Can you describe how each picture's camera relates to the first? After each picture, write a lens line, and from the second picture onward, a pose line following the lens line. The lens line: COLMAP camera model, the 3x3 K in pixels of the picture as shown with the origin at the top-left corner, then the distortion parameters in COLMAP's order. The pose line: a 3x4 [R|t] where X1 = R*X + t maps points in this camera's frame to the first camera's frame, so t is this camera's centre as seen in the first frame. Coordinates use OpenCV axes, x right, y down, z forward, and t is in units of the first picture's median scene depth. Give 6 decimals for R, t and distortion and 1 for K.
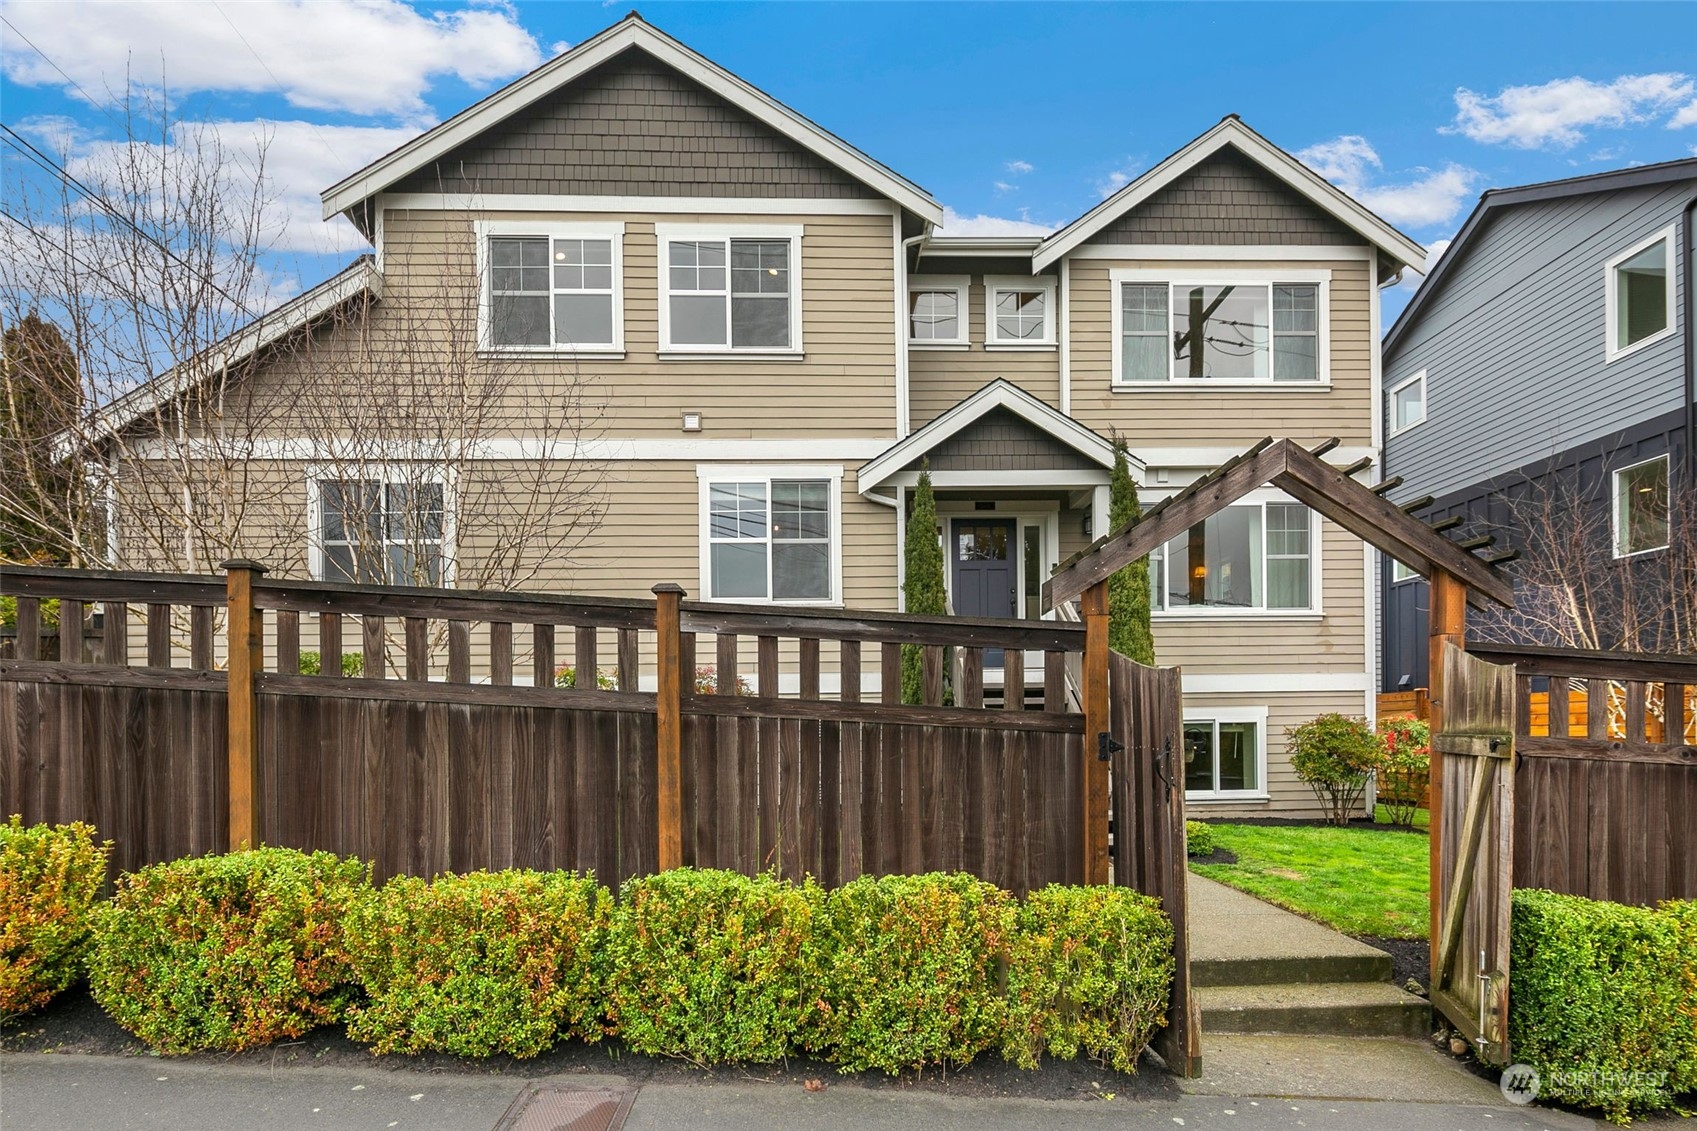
lens RADIAL K [[826.3, 0, 849.9], [0, 826.3, 611.6], [0, 0, 1]] dist [0.000090, -0.000356]
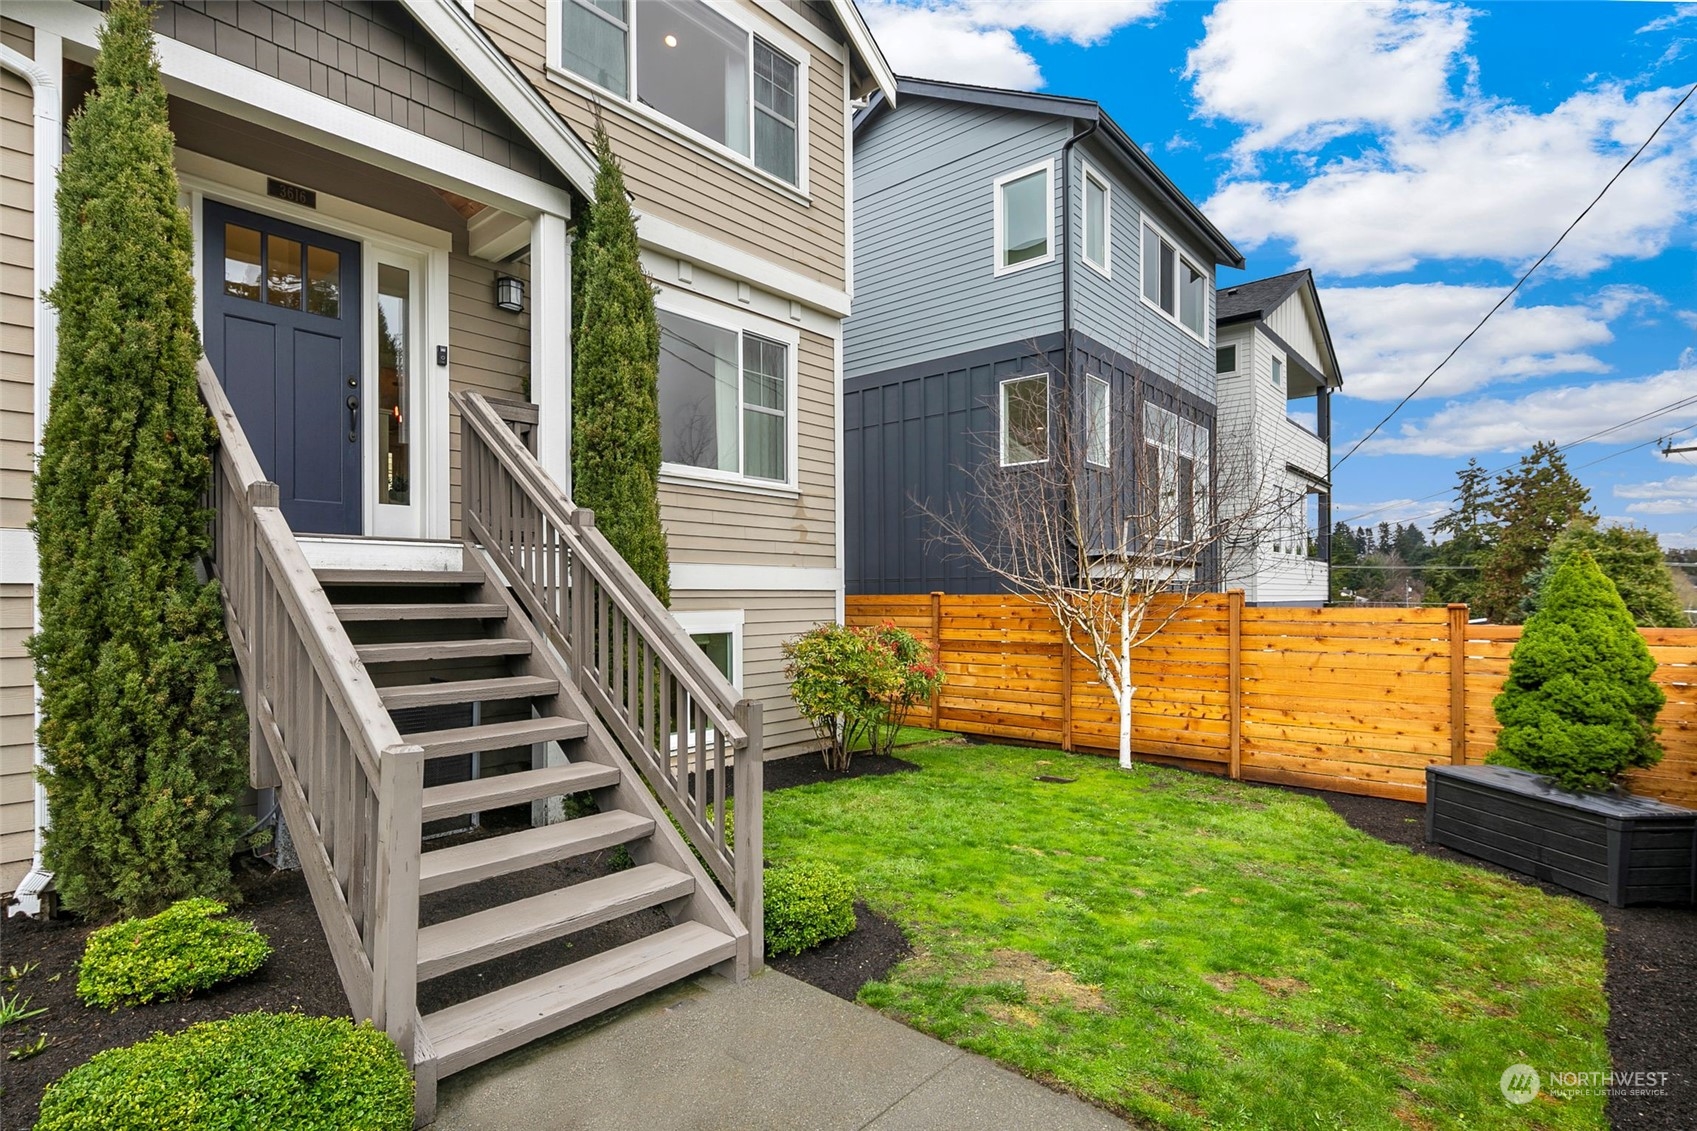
lens RADIAL K [[840.4, 0, 848.5], [0, 840.4, 608.8], [0, 0, 1]] dist [-0.000040, -0.000373]
pose [[0.688183, 0.000675, 0.725537, 0.032708], [-0.110445, 0.988443, 0.103839, 0.025384], [-0.717082, -0.151592, 0.680304, 0.413484]]
